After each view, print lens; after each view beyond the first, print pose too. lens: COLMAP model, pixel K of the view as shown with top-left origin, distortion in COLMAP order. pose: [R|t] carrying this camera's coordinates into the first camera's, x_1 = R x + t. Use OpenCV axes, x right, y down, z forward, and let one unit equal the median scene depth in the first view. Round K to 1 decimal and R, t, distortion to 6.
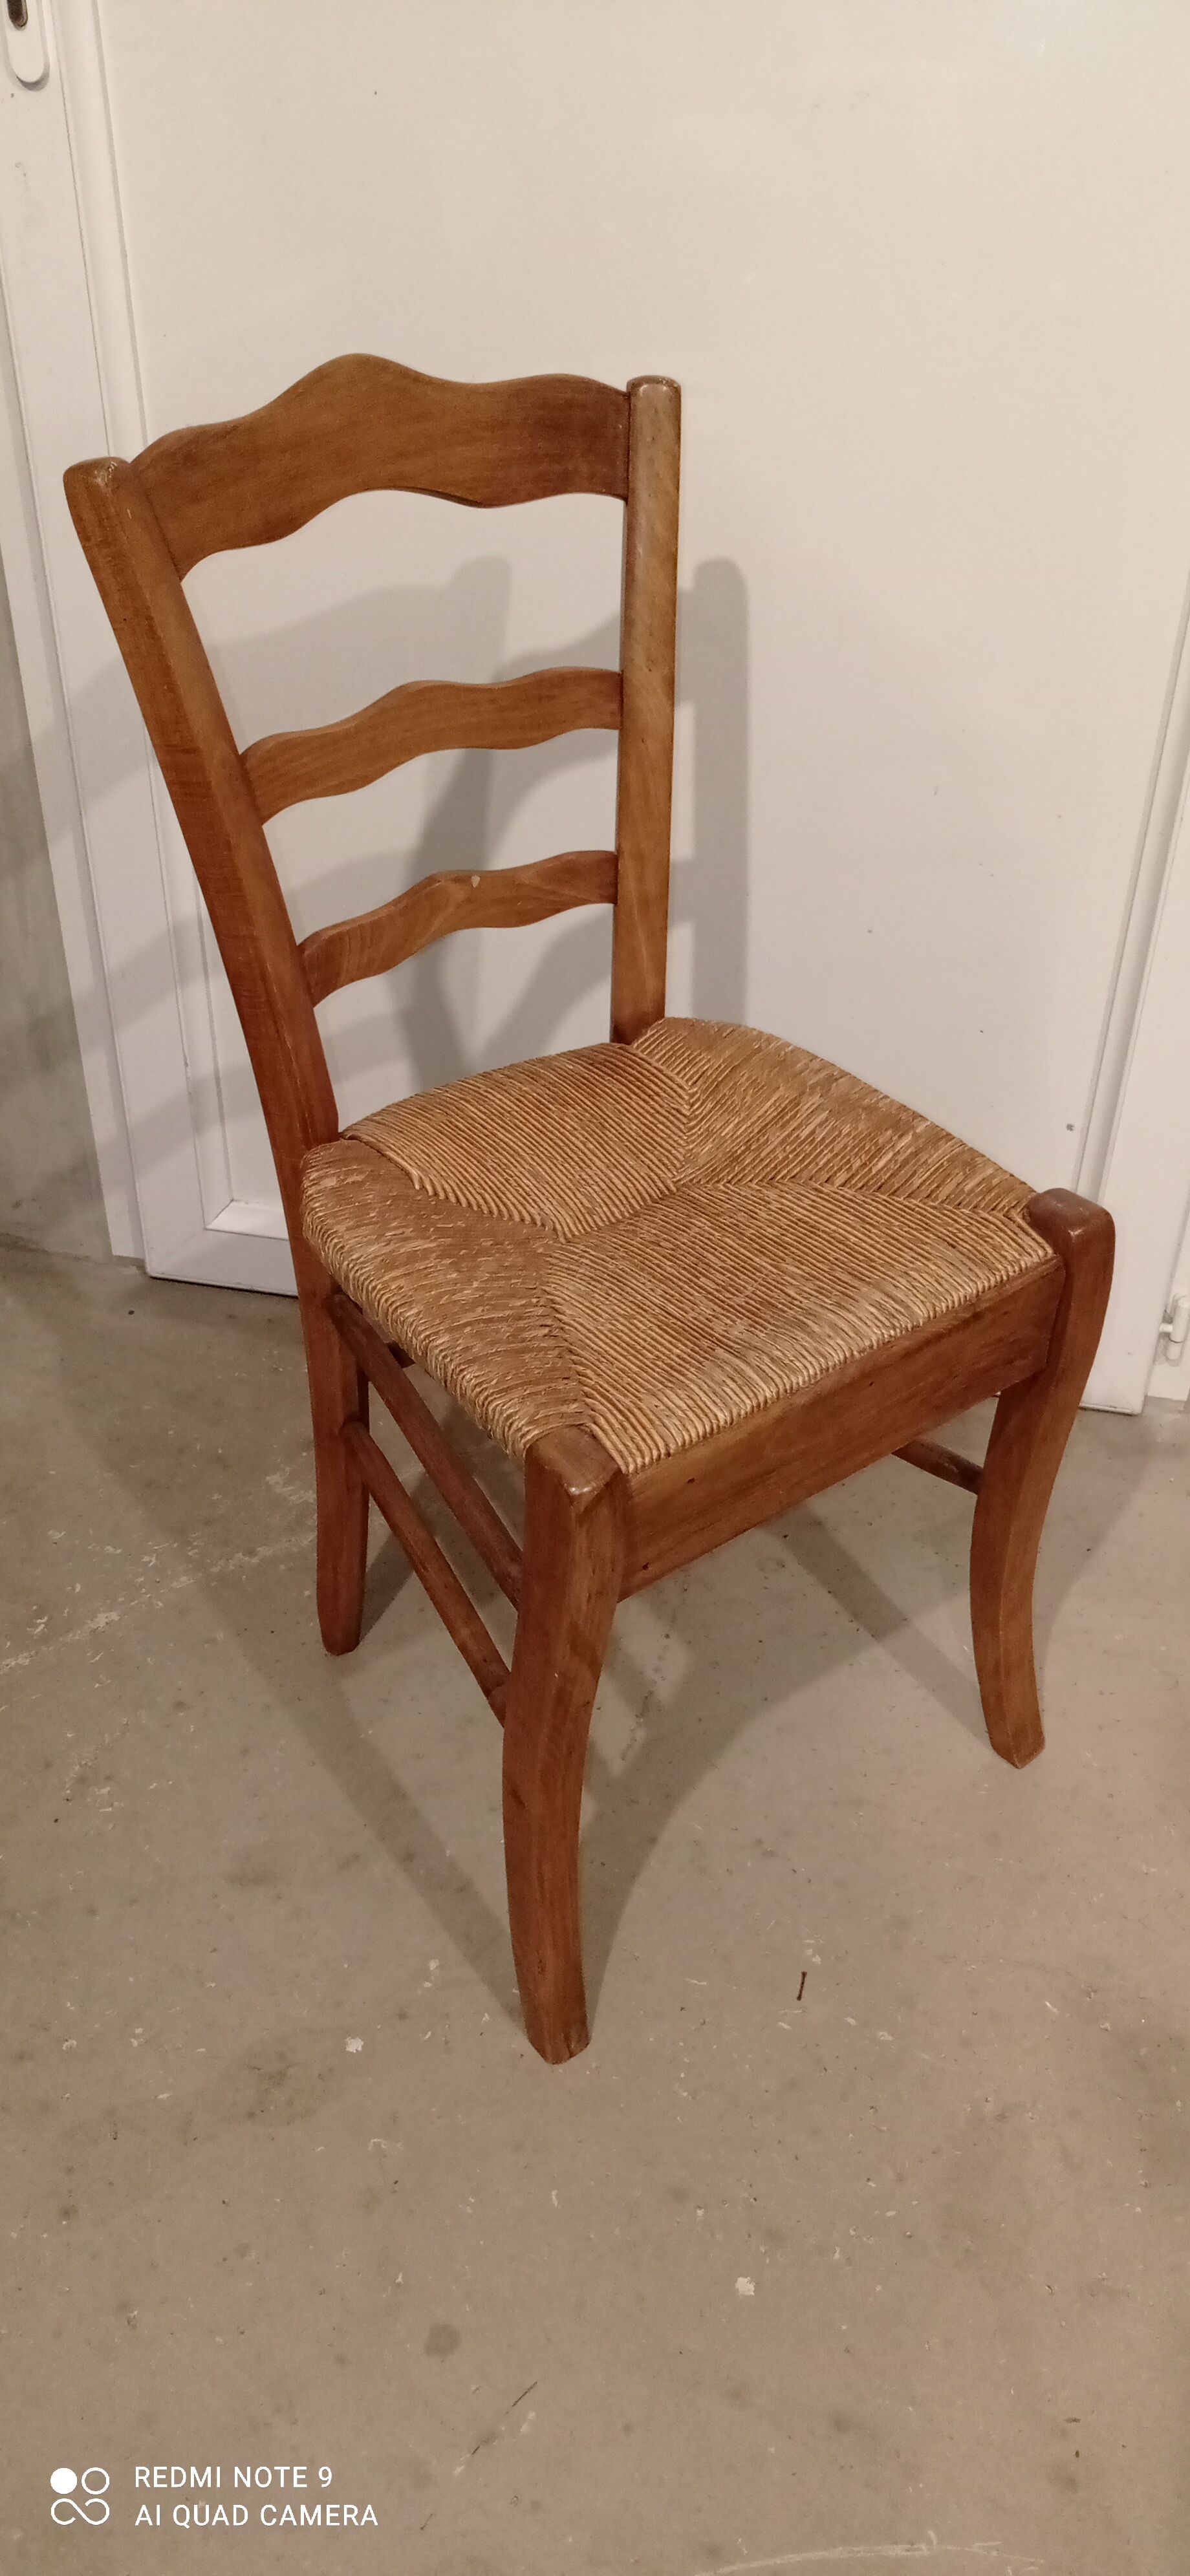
lens RADIAL K [[1972.9, 0, 598.5], [0, 1972.9, 1272.5], [0, 0, 1]] dist [0.018160, -0.016870]
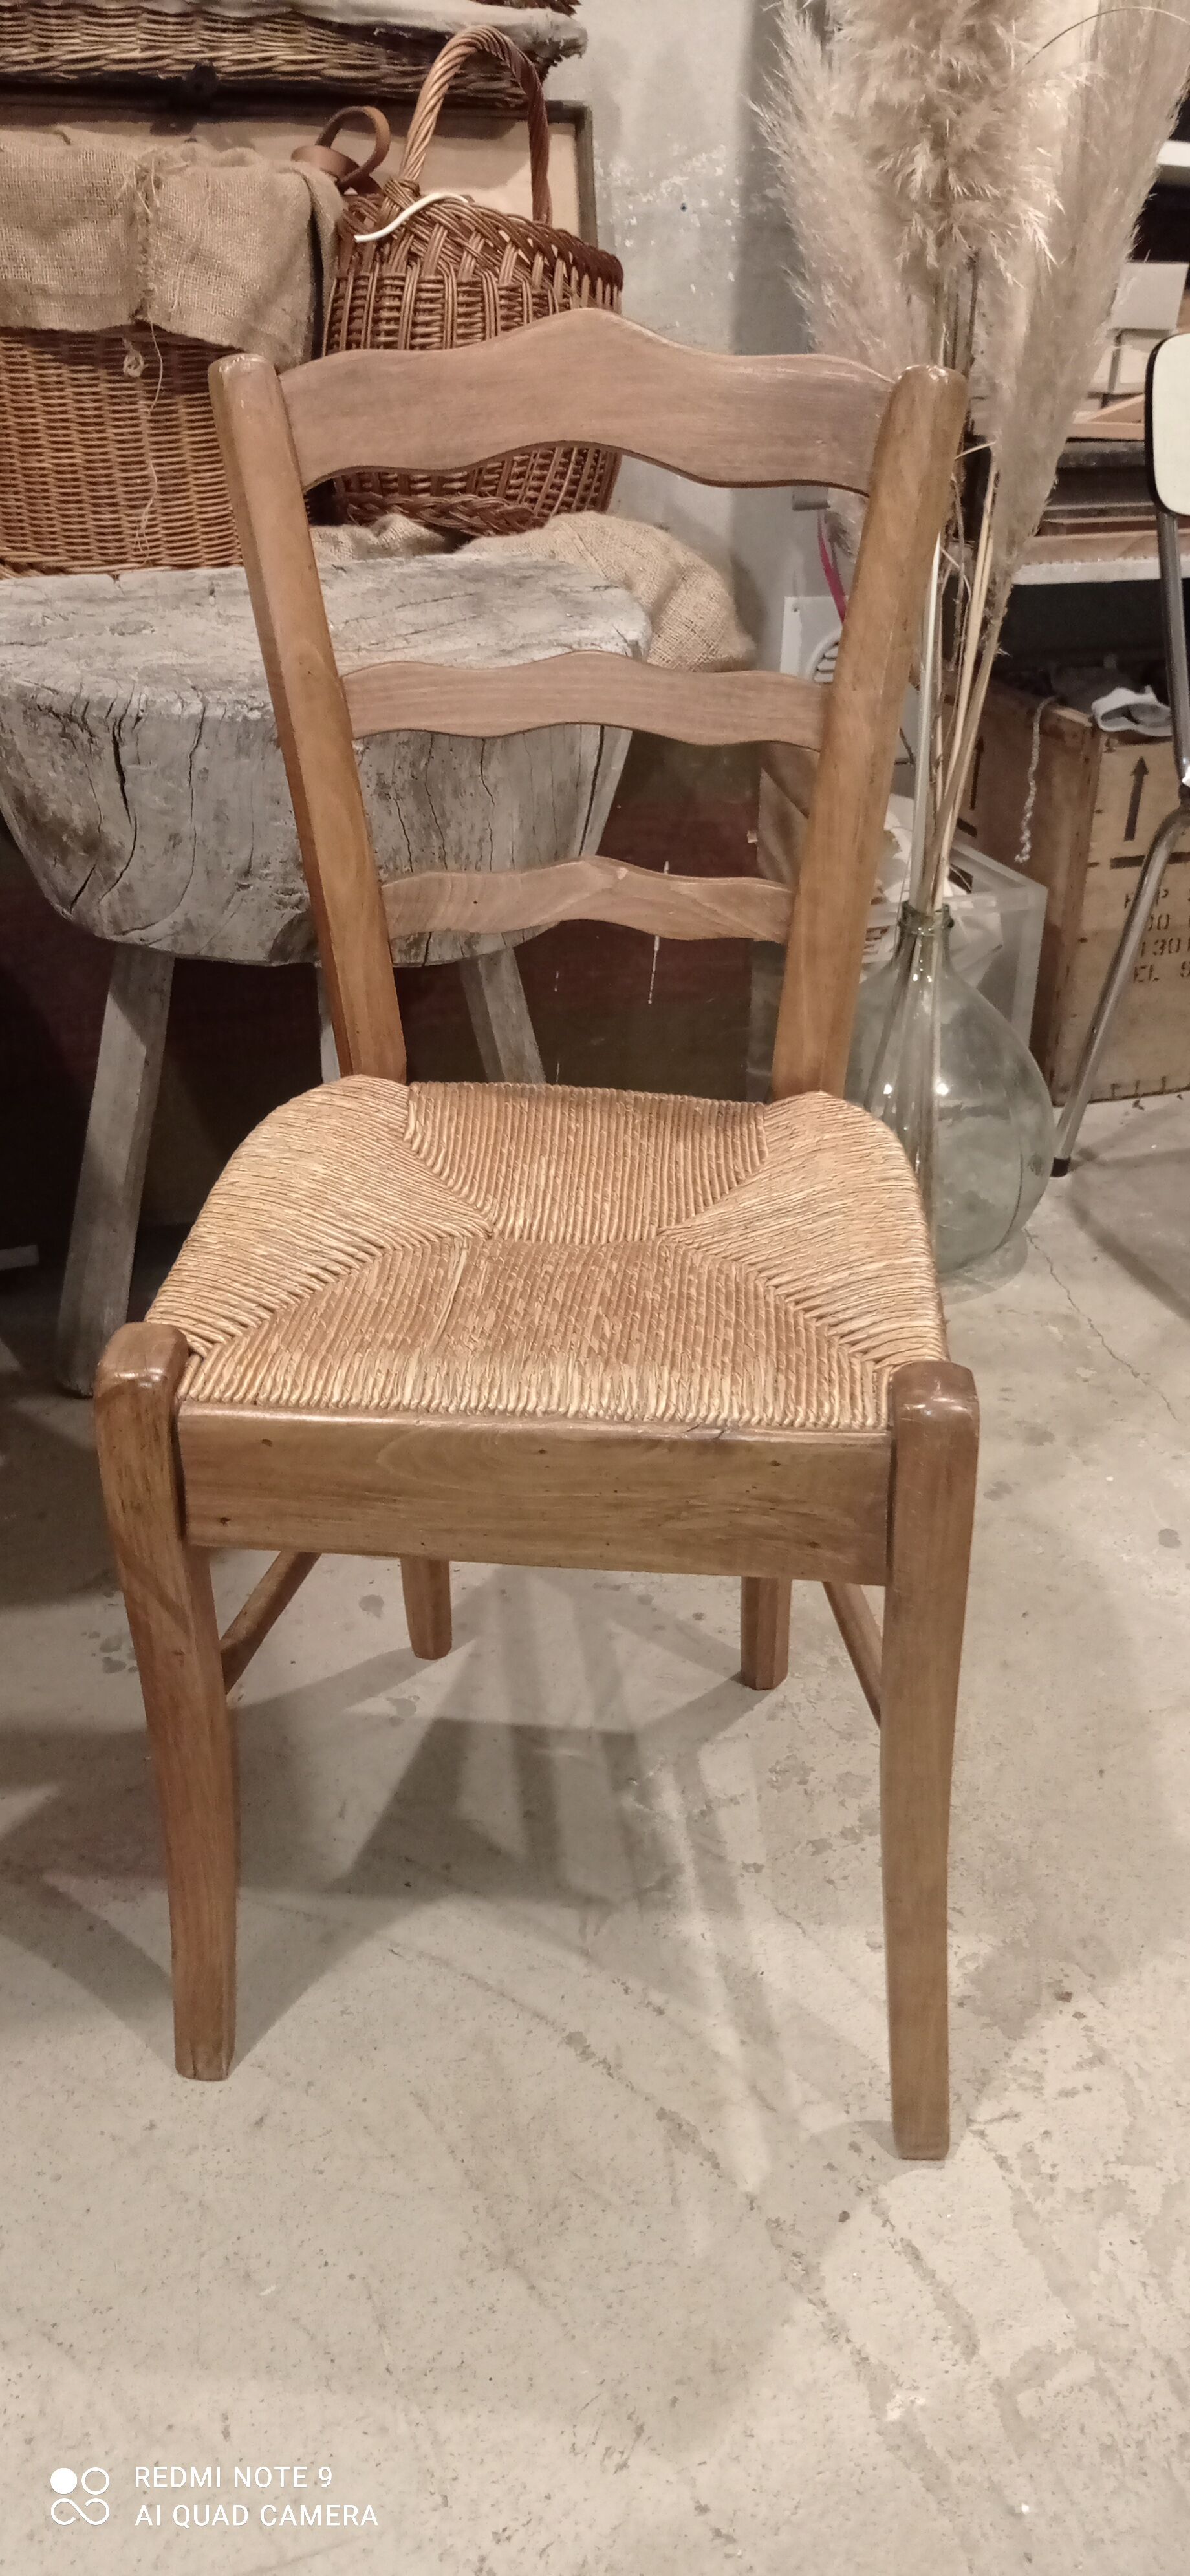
lens RADIAL K [[1972.9, 0, 584.3], [0, 1972.9, 1281.3], [0, 0, 1]] dist [0.018160, -0.016870]
pose [[0.728583, 0.316820, -0.607282, 0.624821], [-0.388895, 0.921175, 0.014004, -0.028869], [0.563850, 0.225966, 0.794363, 0.321307]]
